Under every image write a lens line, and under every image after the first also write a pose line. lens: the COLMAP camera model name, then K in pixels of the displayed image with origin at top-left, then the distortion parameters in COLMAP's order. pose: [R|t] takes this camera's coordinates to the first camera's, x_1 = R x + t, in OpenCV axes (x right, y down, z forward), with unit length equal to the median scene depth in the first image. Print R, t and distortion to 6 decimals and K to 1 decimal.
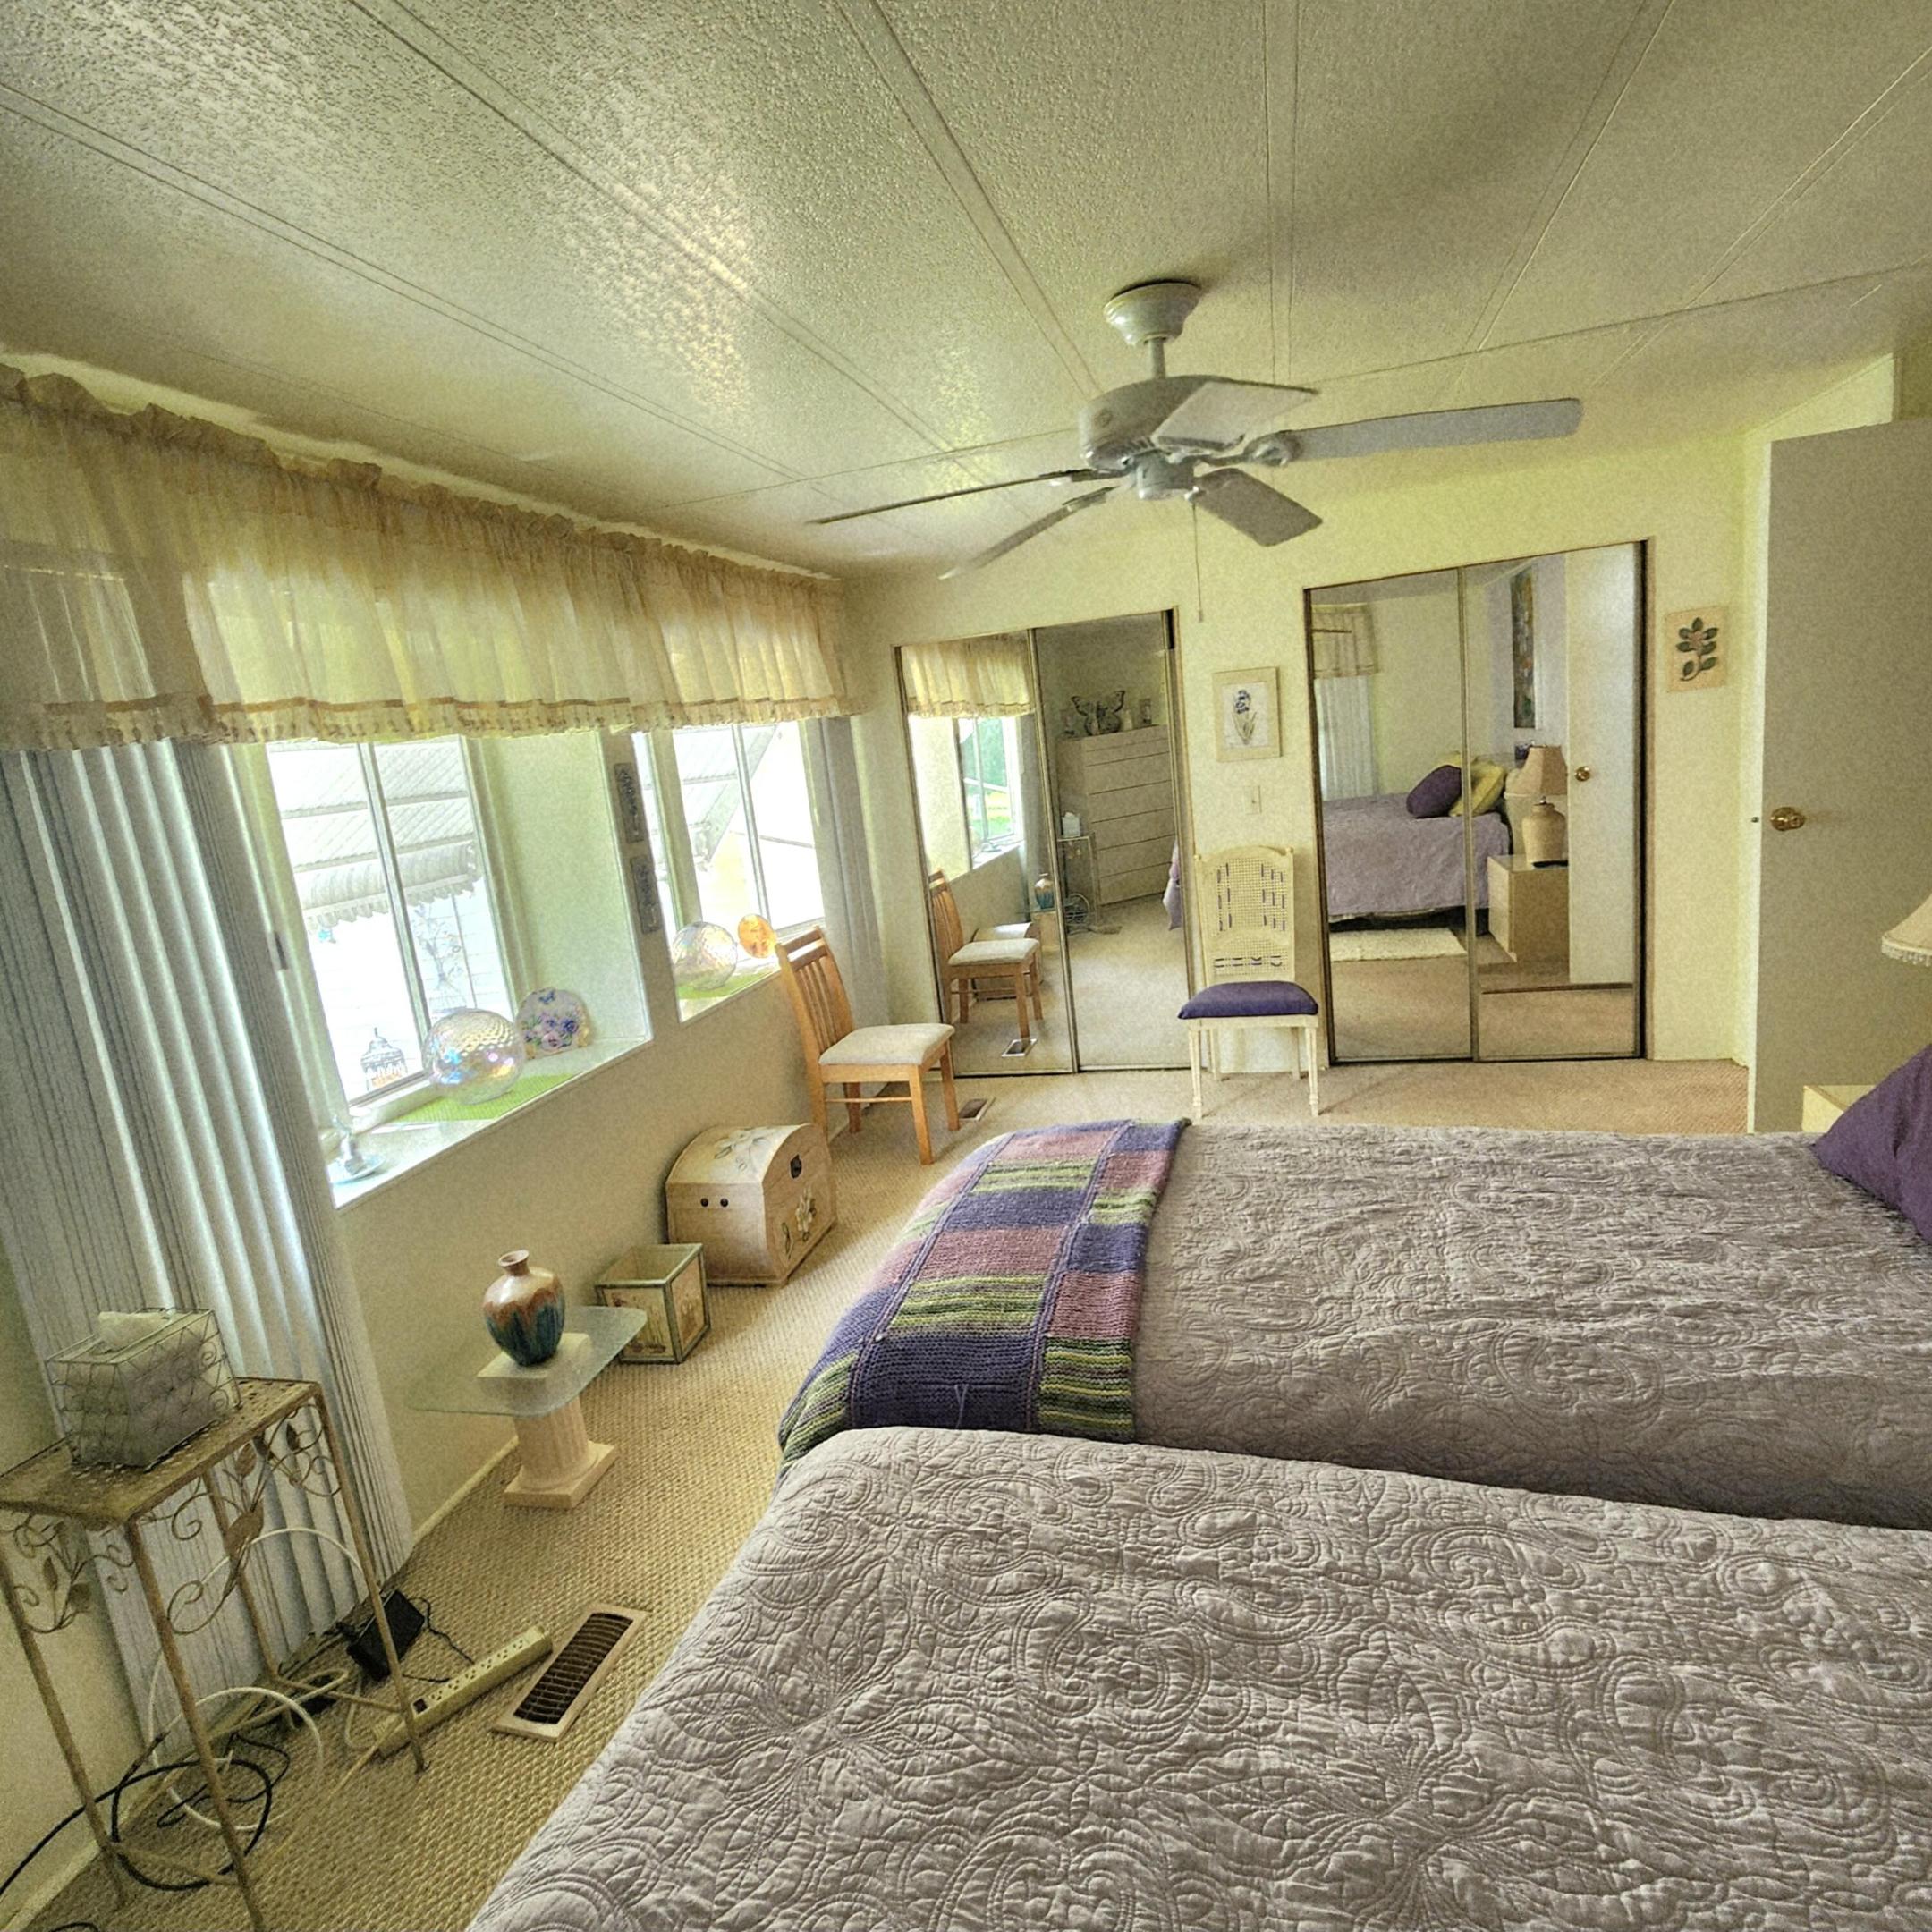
lens RADIAL K [[1255.3, 0, 967.6], [0, 1255.3, 1001.3], [0, 0, 1]] dist [0.000675, -0.000112]
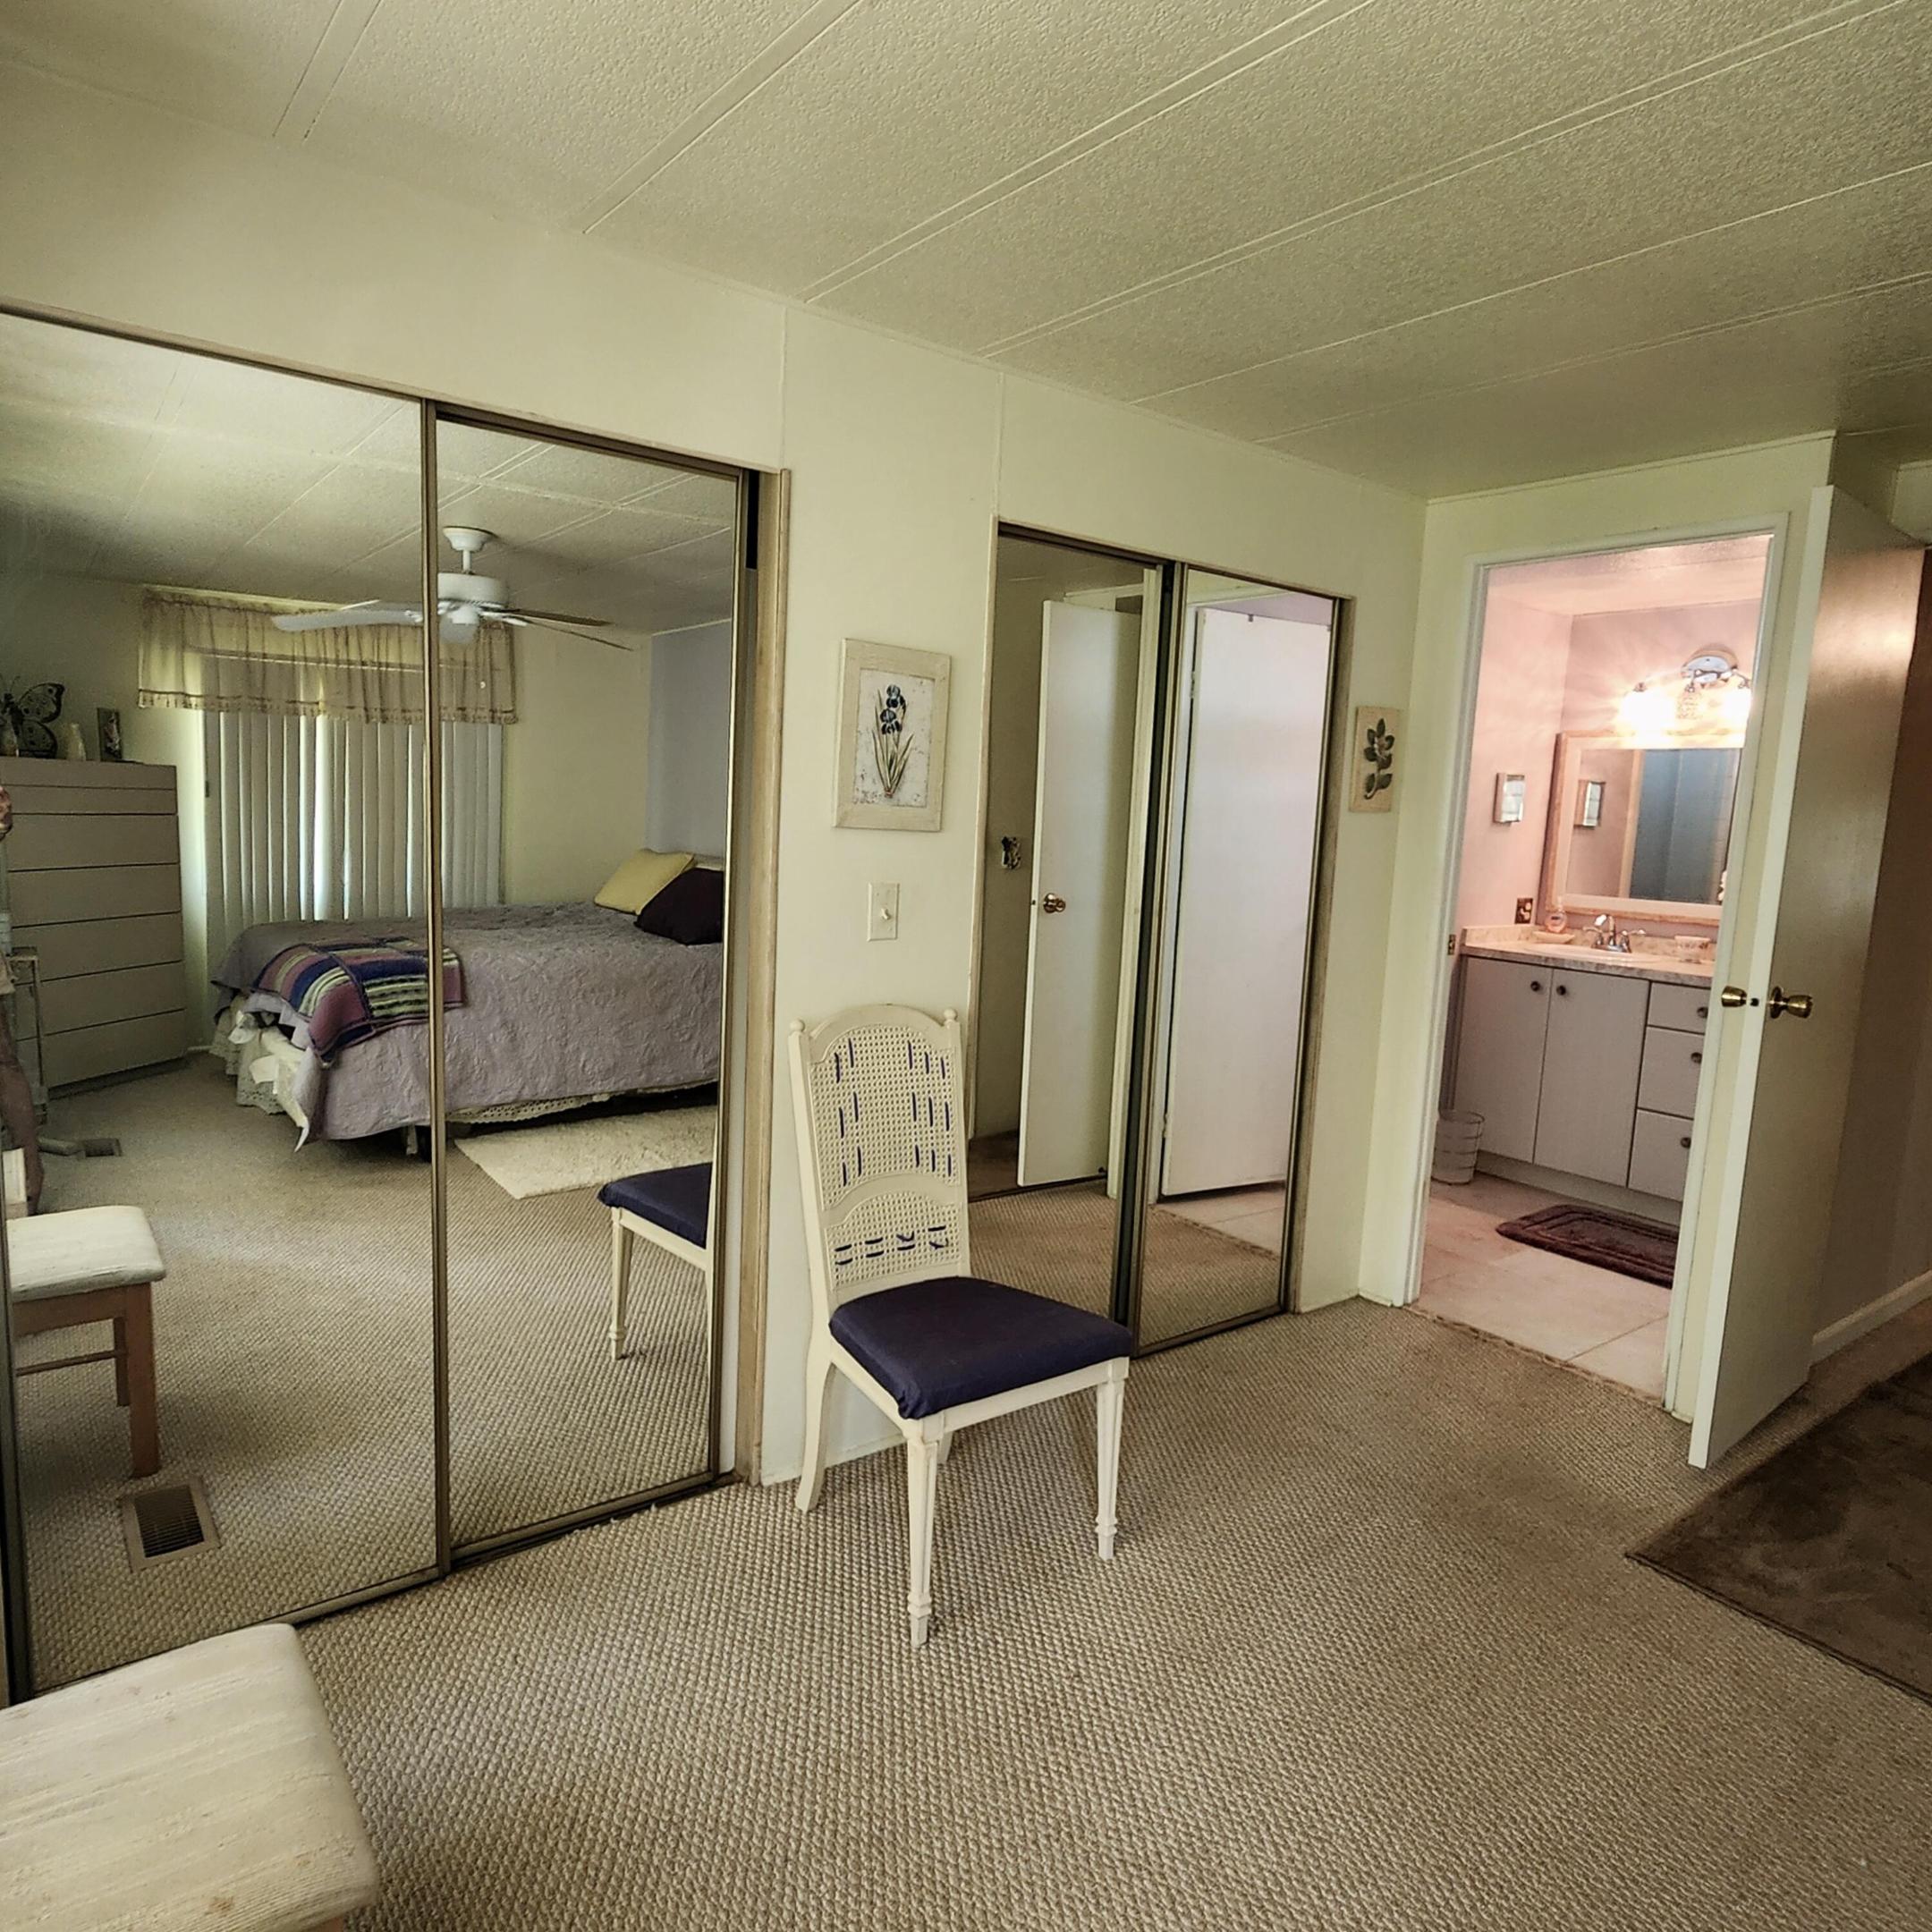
lens RADIAL K [[1255.3, 0, 967.6], [0, 1255.3, 1001.3], [0, 0, 1]] dist [0.000675, -0.000112]
pose [[0.601291, 0.014688, 0.798895, -0.148169], [0.049767, 0.997201, -0.055792, -0.098617], [-0.797479, 0.073306, 0.598877, 0.696202]]
